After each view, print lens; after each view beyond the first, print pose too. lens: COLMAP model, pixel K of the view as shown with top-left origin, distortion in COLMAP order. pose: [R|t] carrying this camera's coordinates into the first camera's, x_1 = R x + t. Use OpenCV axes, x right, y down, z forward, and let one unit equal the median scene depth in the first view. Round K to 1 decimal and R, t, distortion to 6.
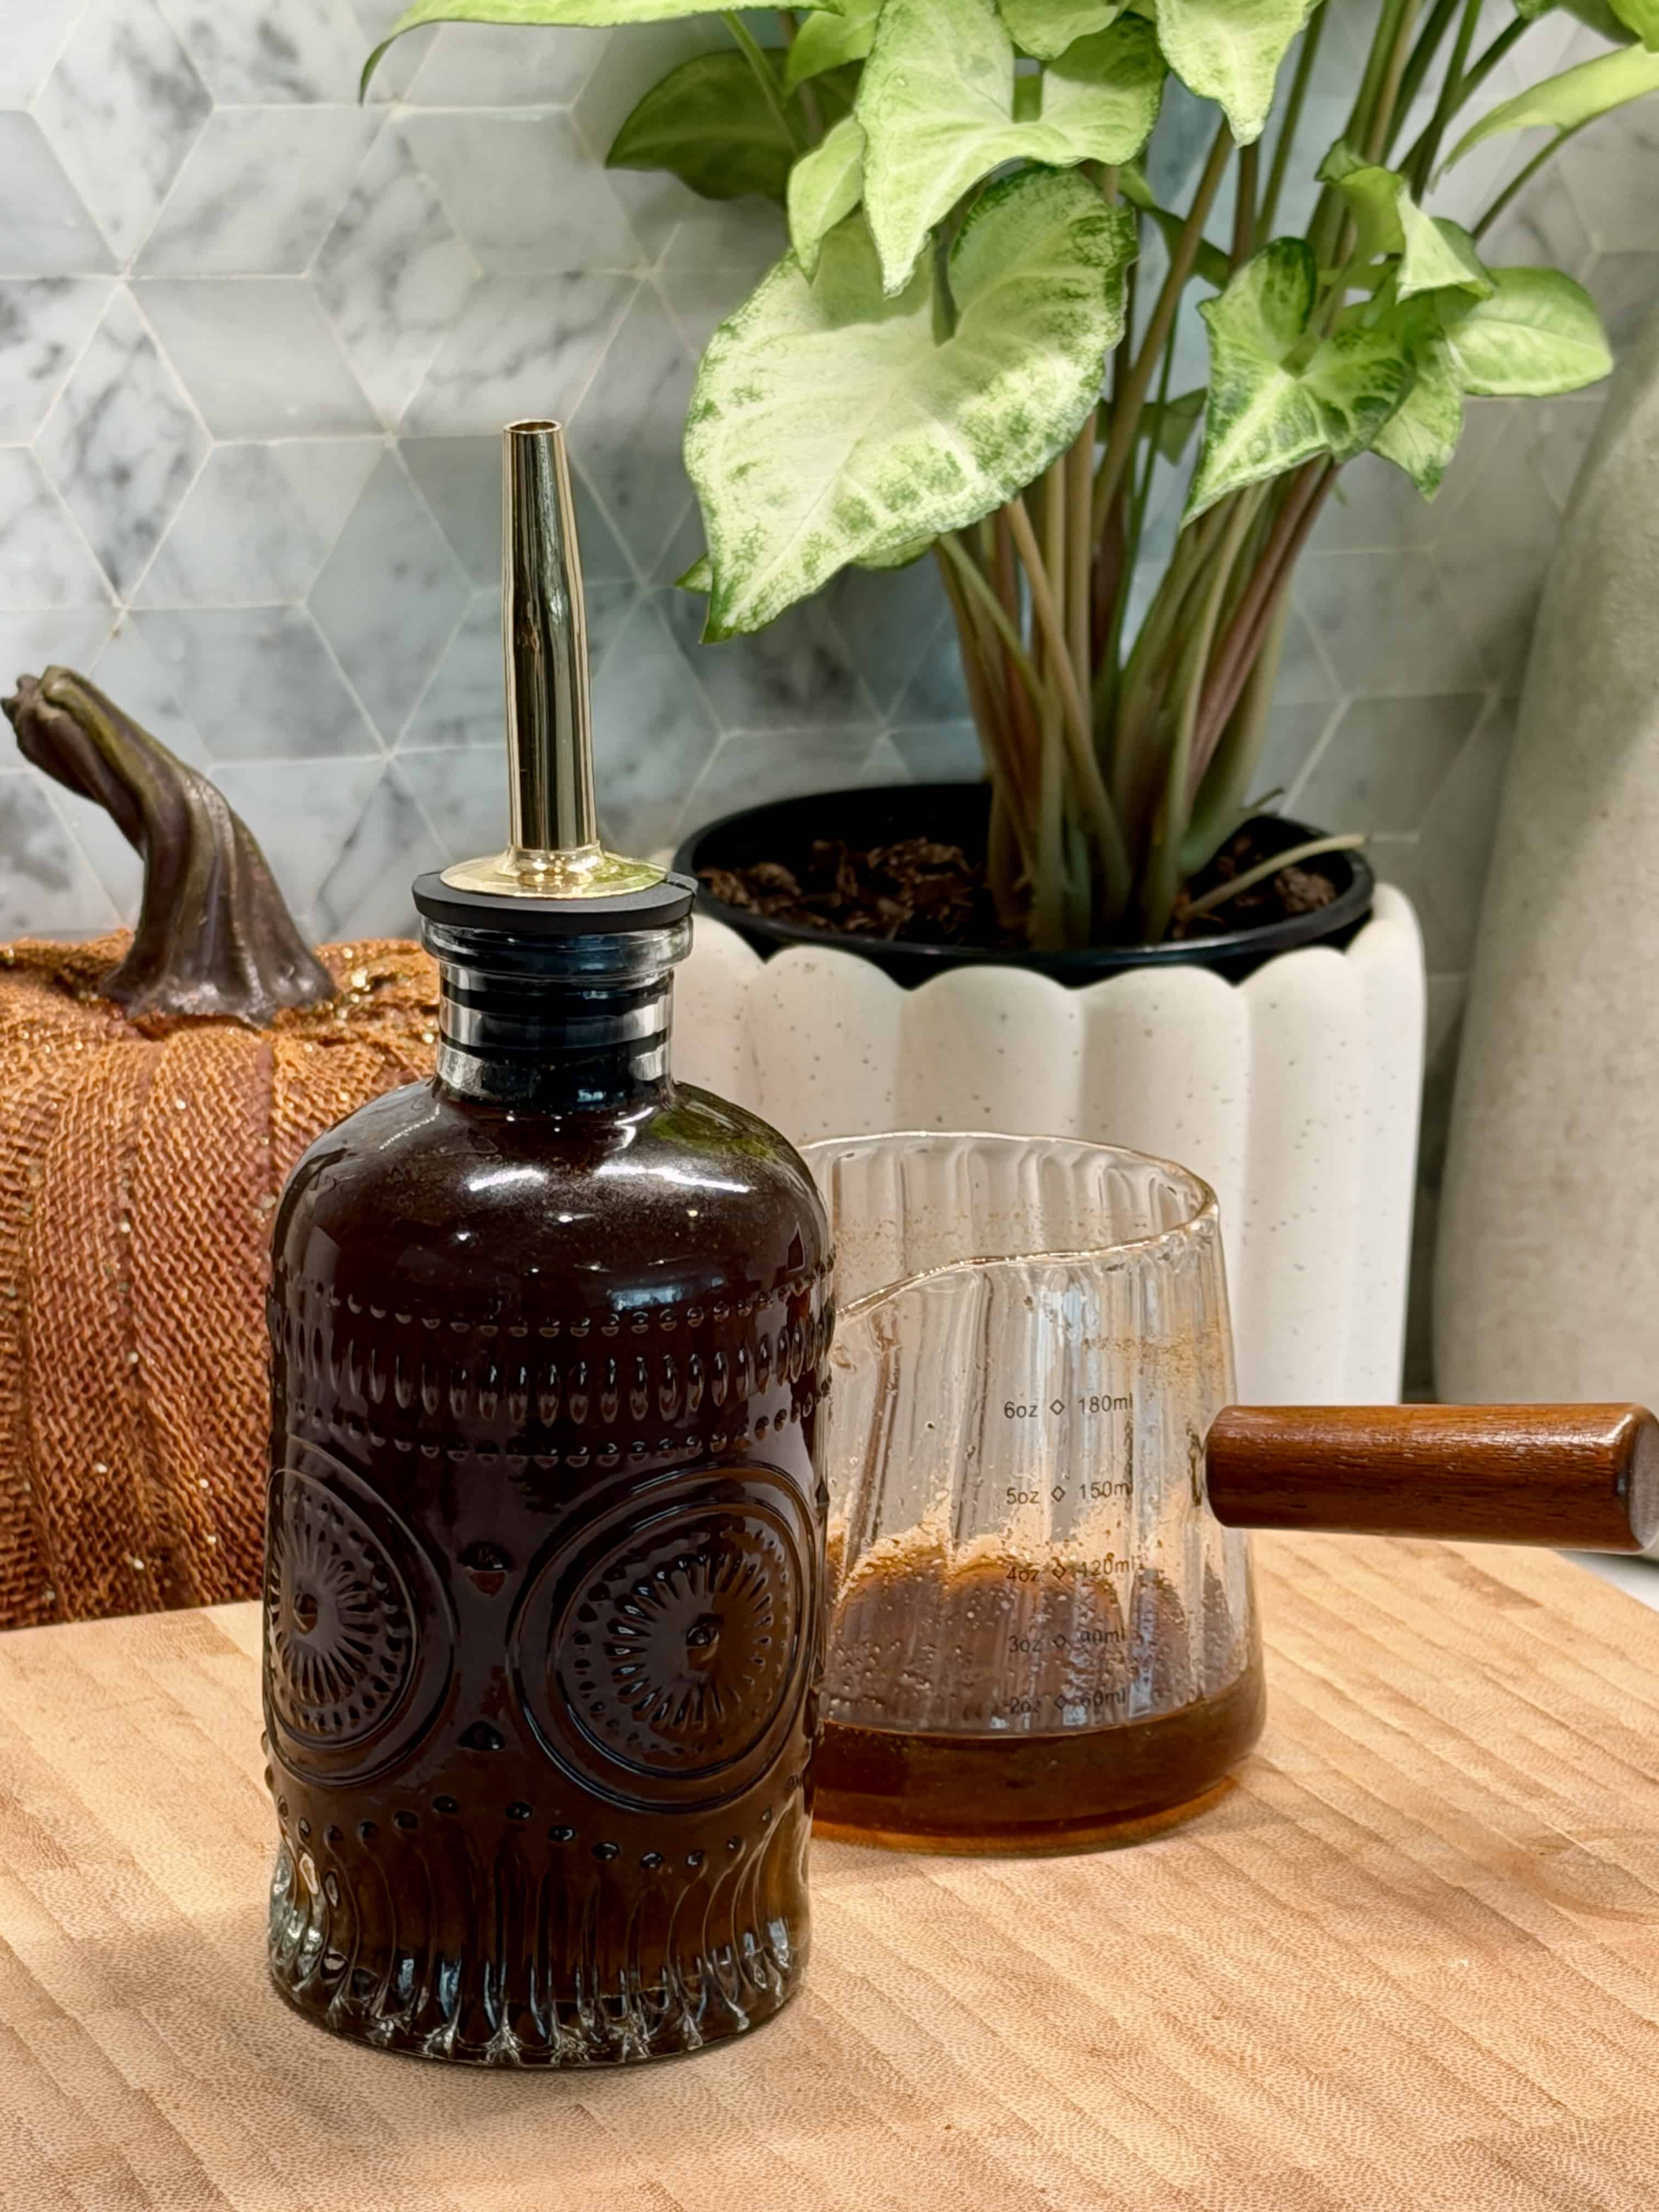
lens RADIAL K [[5660.7, 0, 833.8], [0, 5660.7, 1114.8], [0, 0, 1]] dist [0.099971, 0.000000]
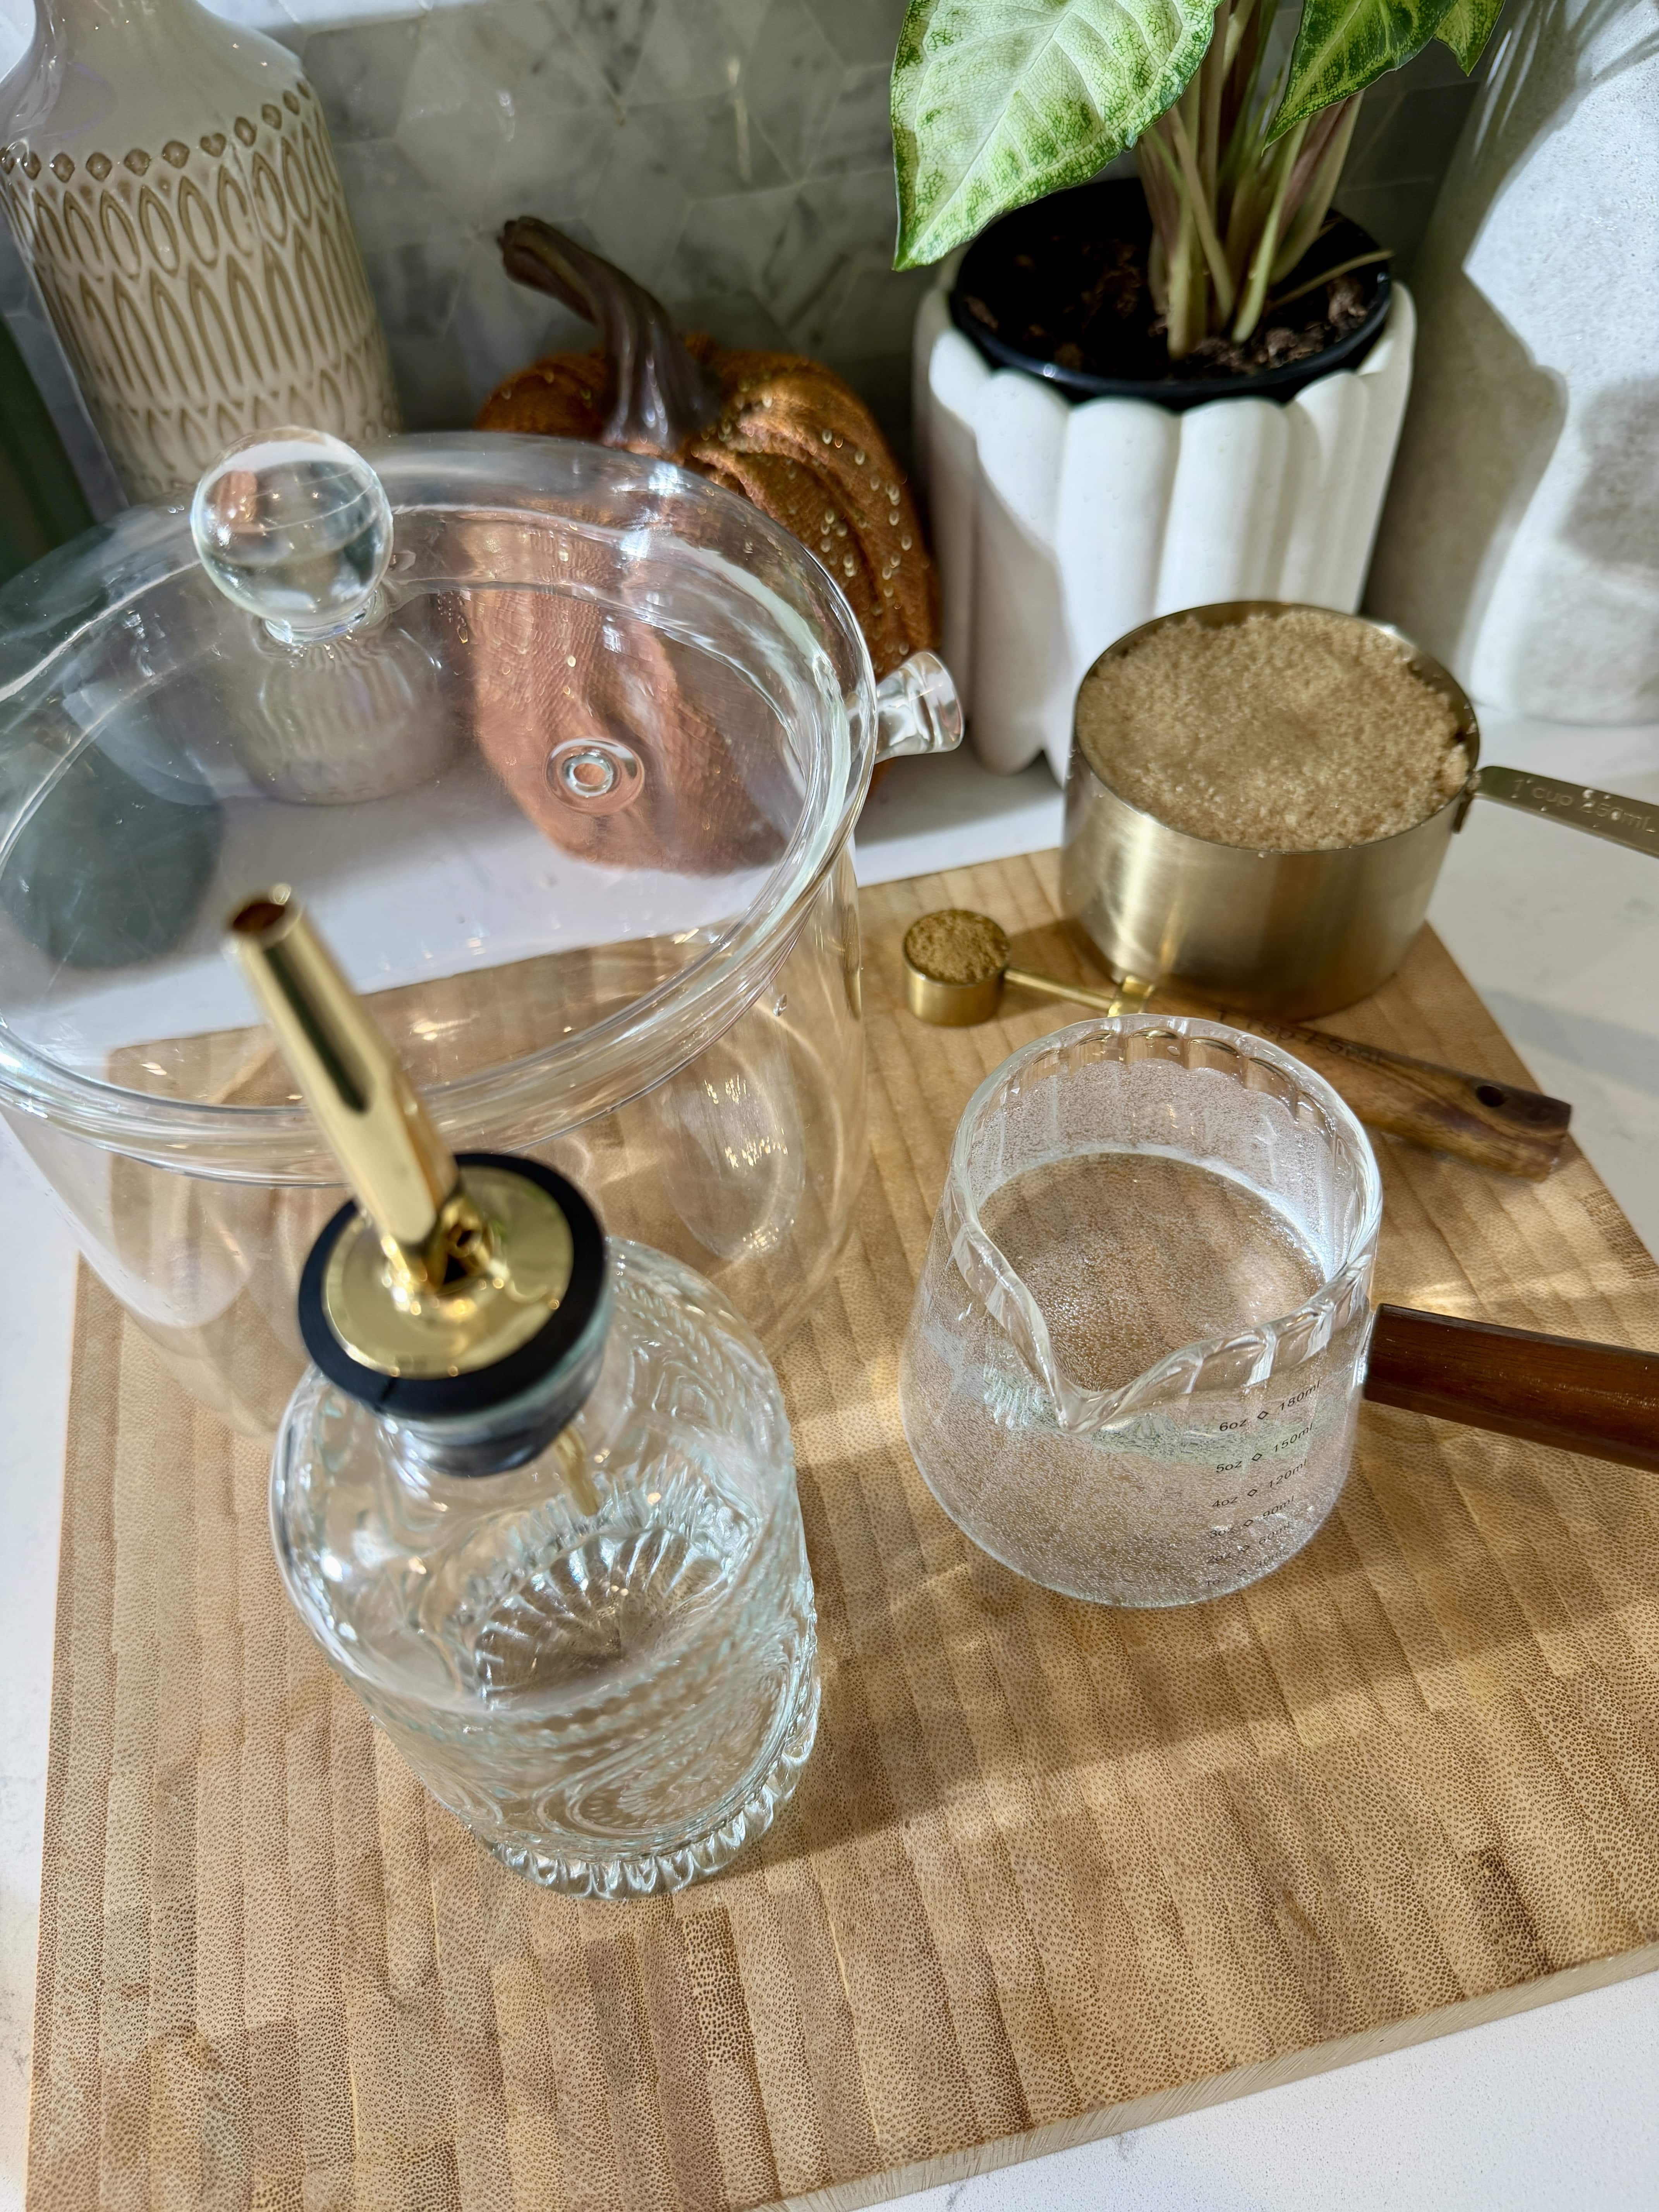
lens RADIAL K [[1580.8, 0, 838.1], [0, 1580.8, 1099.8], [0, 0, 1]] dist [-0.045441, 0.013657]
pose [[0.977509, 0.107500, -0.181441, 0.048822], [0.026780, 0.790100, 0.612392, -0.139693], [0.209188, -0.603478, 0.769451, 0.509595]]
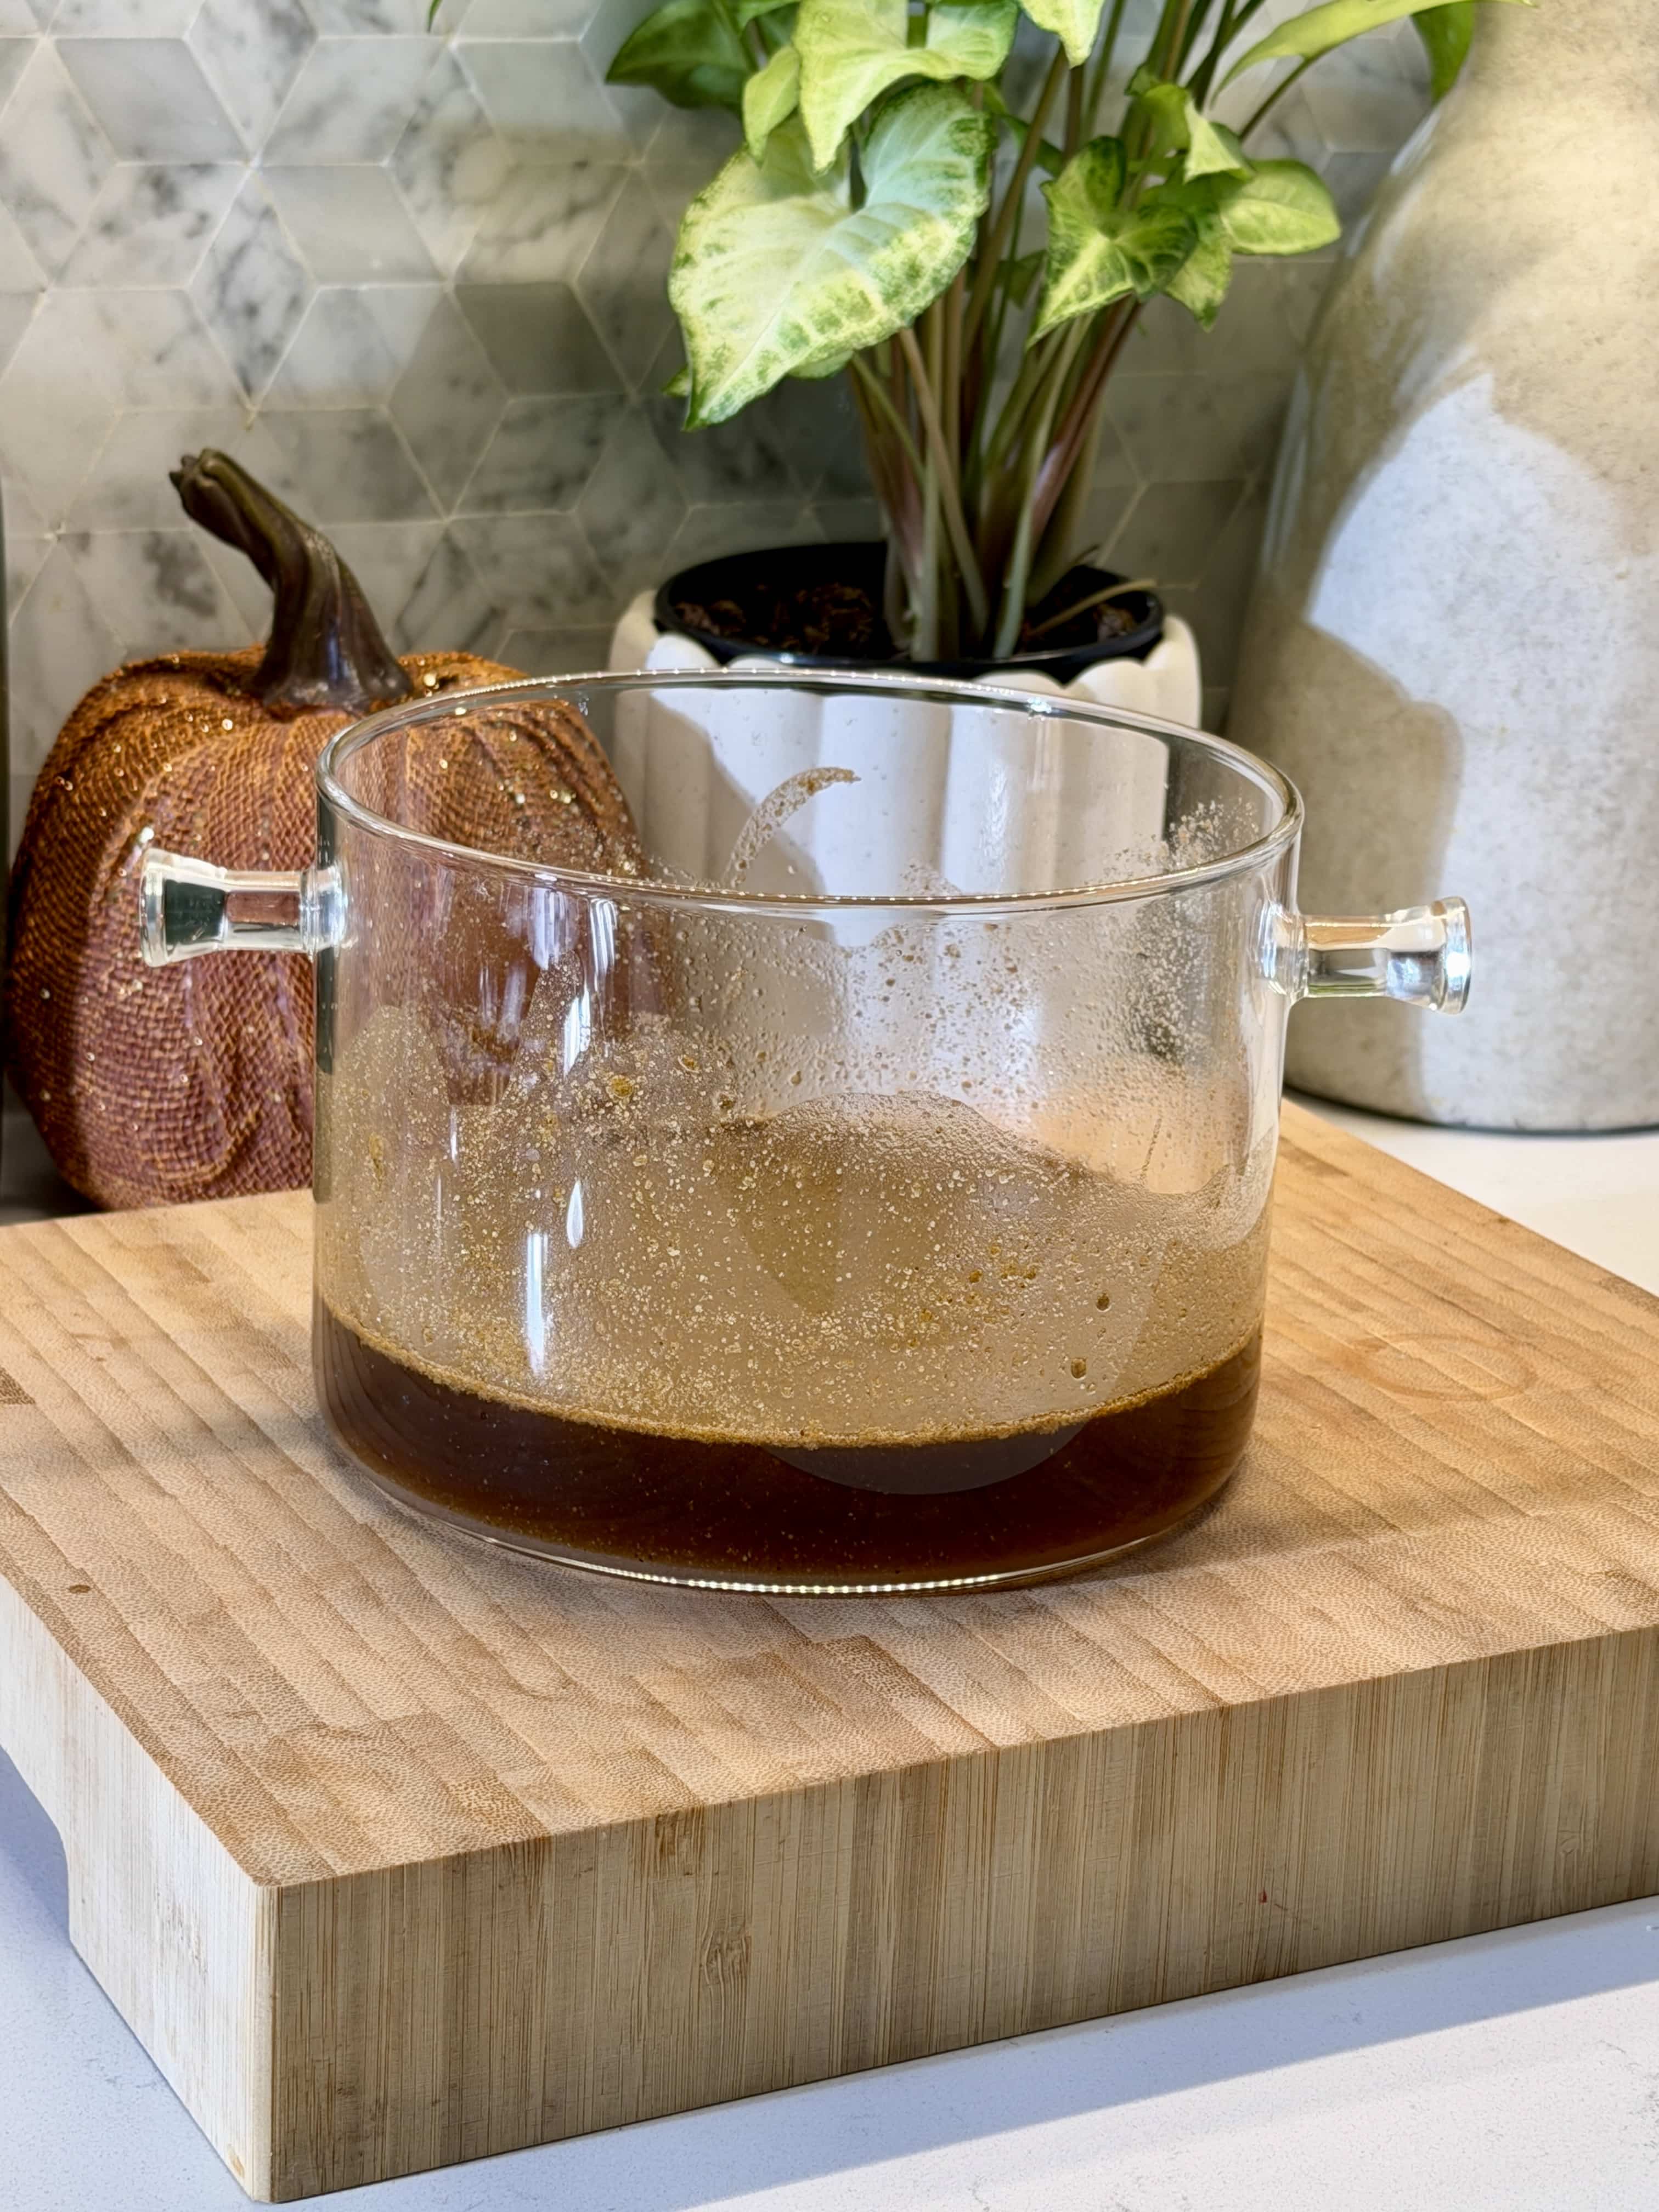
lens RADIAL K [[4447.3, 0, 824.8], [0, 4447.3, 1108.4], [0, 0, 1]] dist [0.131816, 0.000000]
pose [[0.999769, -0.000088, 0.021499, -0.010912], [-0.001084, 0.998514, 0.054490, 0.020792], [-0.021471, -0.054501, 0.998283, -0.091284]]
